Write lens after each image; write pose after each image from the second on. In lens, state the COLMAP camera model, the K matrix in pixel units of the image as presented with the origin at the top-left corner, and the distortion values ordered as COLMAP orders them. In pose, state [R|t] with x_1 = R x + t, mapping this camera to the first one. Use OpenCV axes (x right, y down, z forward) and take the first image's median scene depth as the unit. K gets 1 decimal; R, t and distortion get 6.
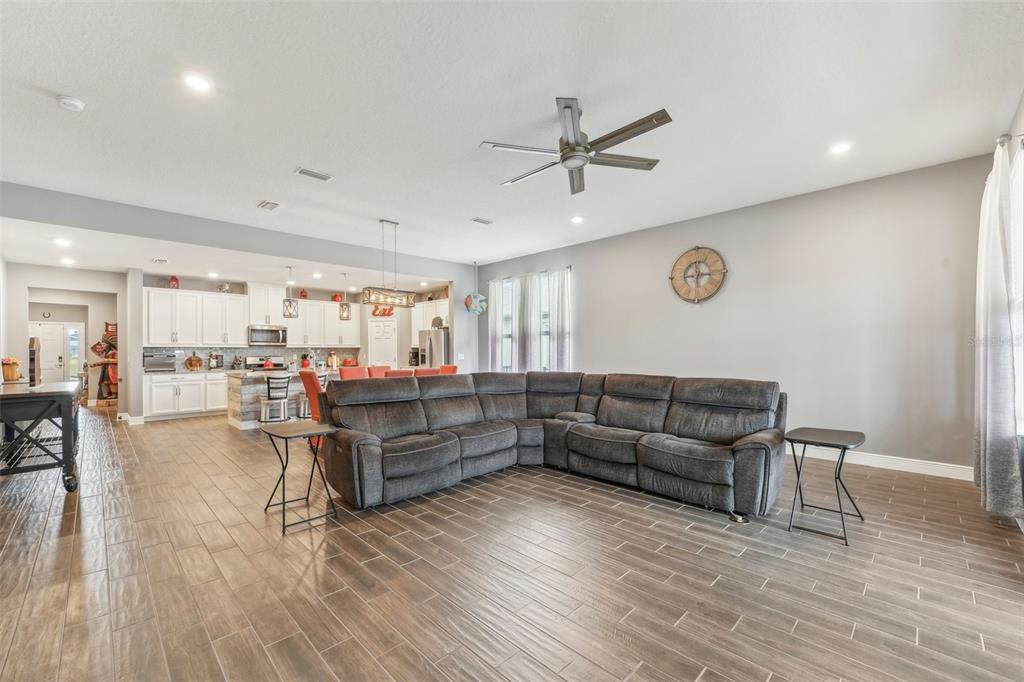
lens RADIAL K [[420.3, 0, 521.3], [0, 420.3, 345.6], [0, 0, 1]] dist [-0.006778, 0.002256]
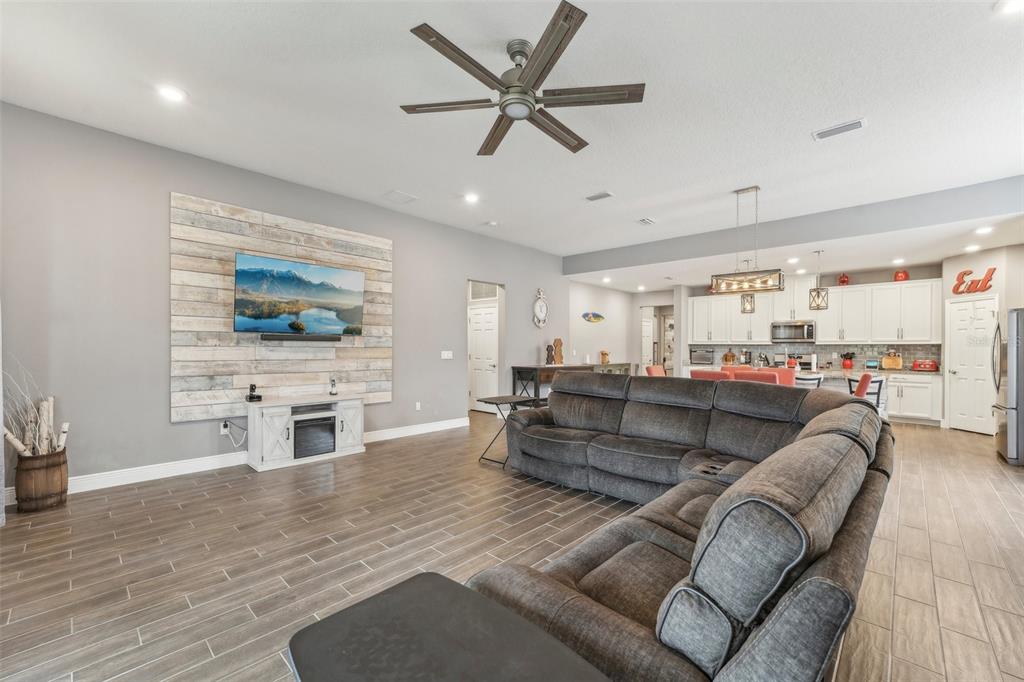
lens RADIAL K [[420.3, 0, 493.4], [0, 420.3, 347.3], [0, 0, 1]] dist [-0.006778, 0.002256]
pose [[-0.003178, 0.003845, -0.999988, 0.343498], [0.006942, 0.999969, 0.003823, 0.003126], [0.999971, -0.006929, -0.003205, 0.356701]]
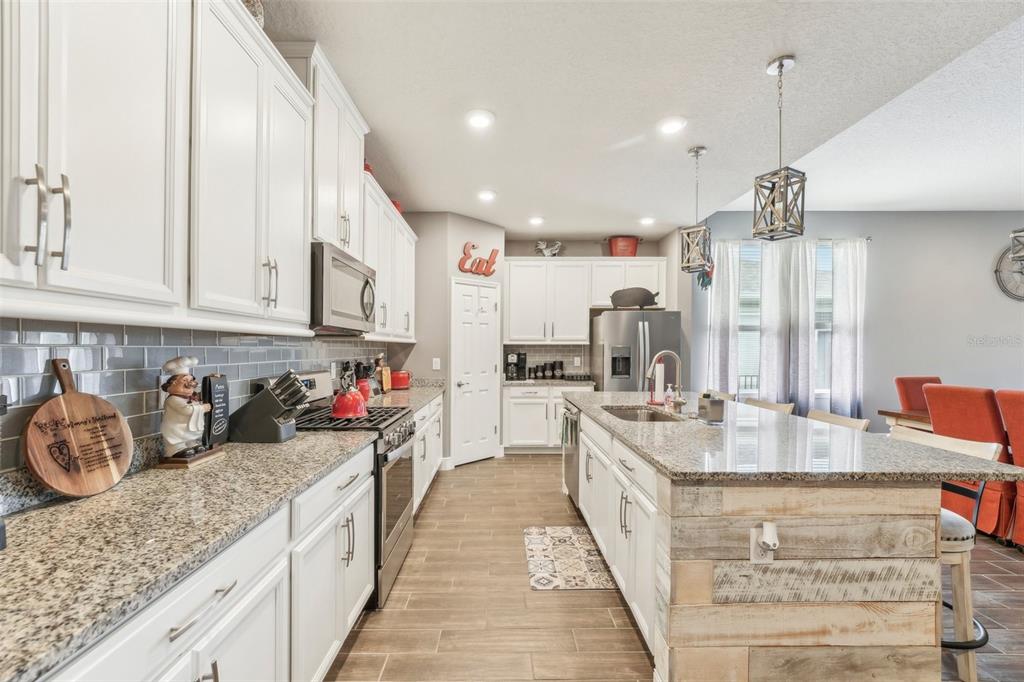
lens RADIAL K [[420.3, 0, 499.8], [0, 420.3, 354.6], [0, 0, 1]] dist [-0.006778, 0.002256]
pose [[0.711690, -0.008064, 0.702447, -0.756175], [-0.007223, 0.999797, 0.018797, 0.009312], [-0.702456, -0.018451, 0.711488, 0.784916]]
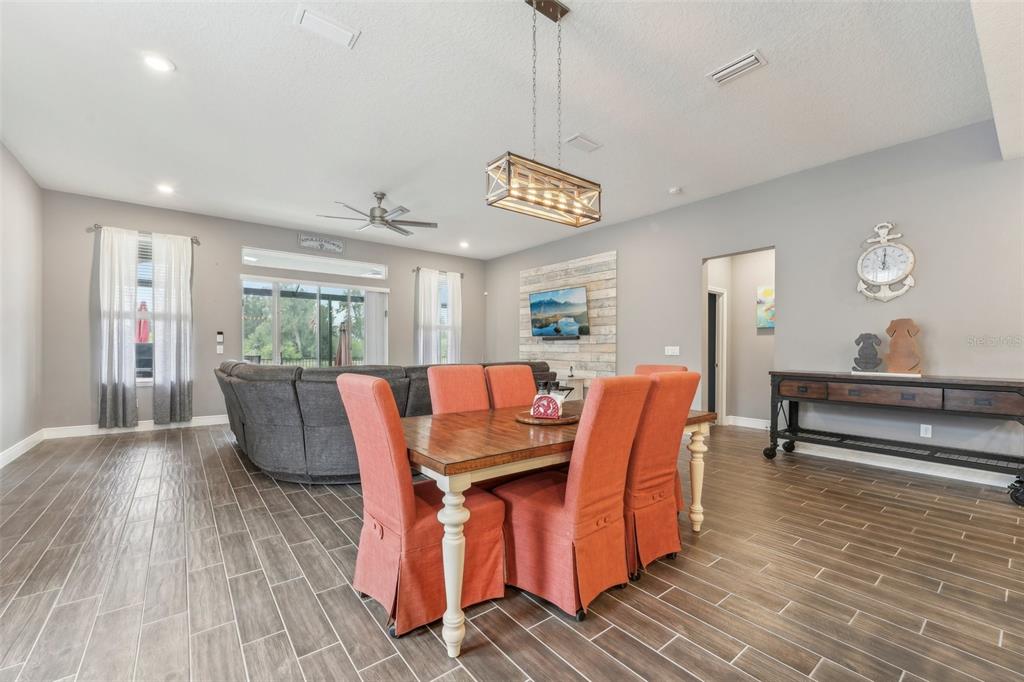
lens RADIAL K [[420.3, 0, 511.8], [0, 420.3, 344.0], [0, 0, 1]] dist [-0.006778, 0.002256]
pose [[-0.992011, 0.001299, 0.126146, -0.230017], [-0.002351, 0.999583, -0.028782, 0.028079], [-0.126131, -0.028849, -0.991594, 0.974855]]
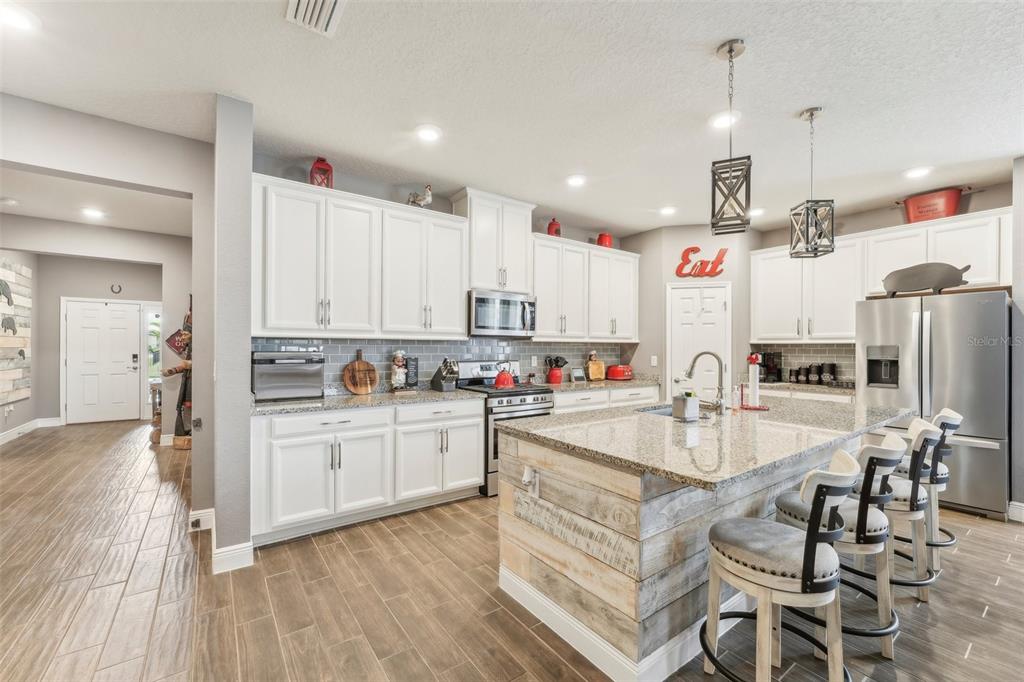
lens RADIAL K [[420.3, 0, 523.1], [0, 420.3, 342.7], [0, 0, 1]] dist [-0.006778, 0.002256]
pose [[0.988204, 0.005349, -0.153047, -0.542014], [-0.005414, 0.999985, -0.000008, 0.006592], [0.153045, 0.000836, 0.988219, 0.596379]]
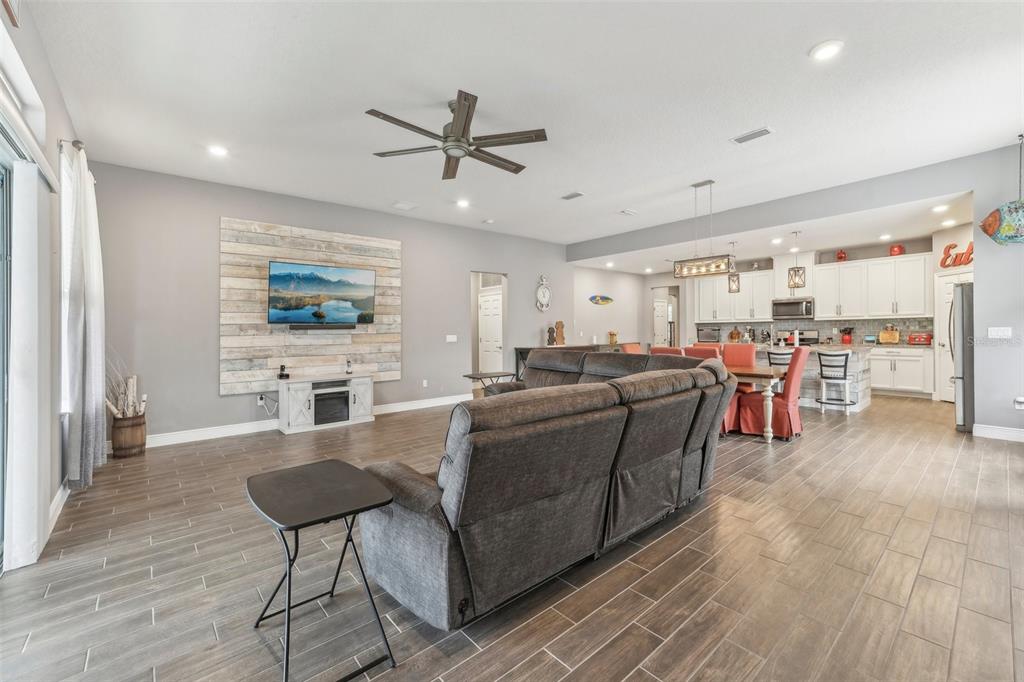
lens RADIAL K [[420.3, 0, 495.2], [0, 420.3, 317.3], [0, 0, 1]] dist [-0.006778, 0.002256]
pose [[-0.101882, -0.028206, -0.994397, 0.431731], [0.031110, 0.999019, -0.031524, 0.005768], [0.994310, -0.034147, -0.100905, 0.445509]]
